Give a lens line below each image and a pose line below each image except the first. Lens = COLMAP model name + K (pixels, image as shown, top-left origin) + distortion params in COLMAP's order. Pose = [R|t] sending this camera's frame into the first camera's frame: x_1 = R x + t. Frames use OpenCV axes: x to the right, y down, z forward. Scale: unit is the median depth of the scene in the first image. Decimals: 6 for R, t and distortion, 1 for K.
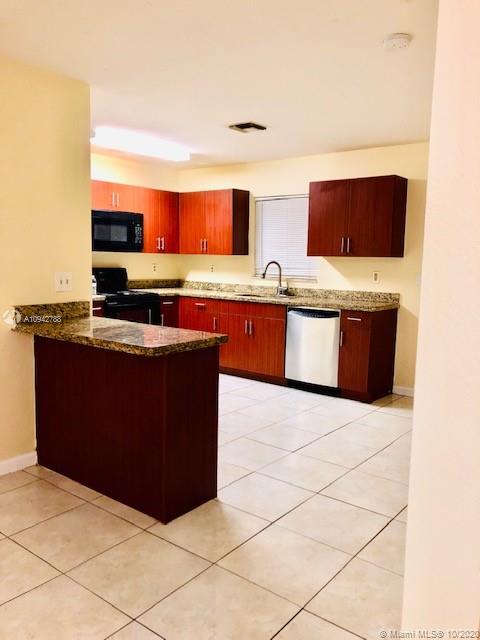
lens RADIAL K [[530.4, 0, 240.0], [0, 530.4, 320.0], [0, 0, 1]] dist [0.059809, 0.000339]
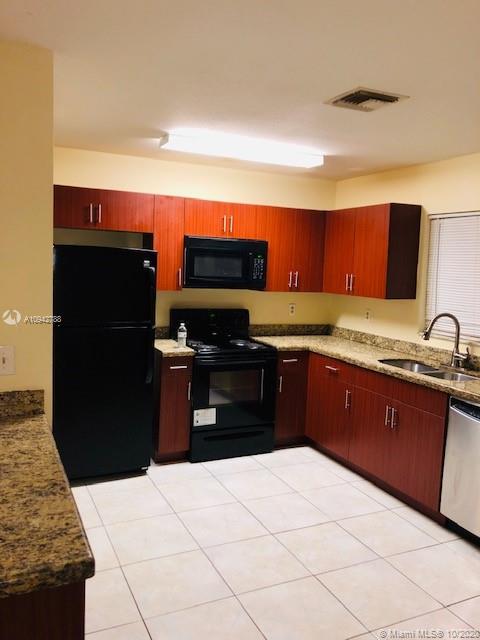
lens RADIAL K [[530.4, 0, 240.0], [0, 530.4, 320.0], [0, 0, 1]] dist [0.059809, 0.000339]
pose [[0.899155, 0.060676, -0.433403, 0.115821], [-0.072597, 0.997301, -0.010992, -0.074787], [0.431566, 0.041348, 0.901133, 0.302163]]
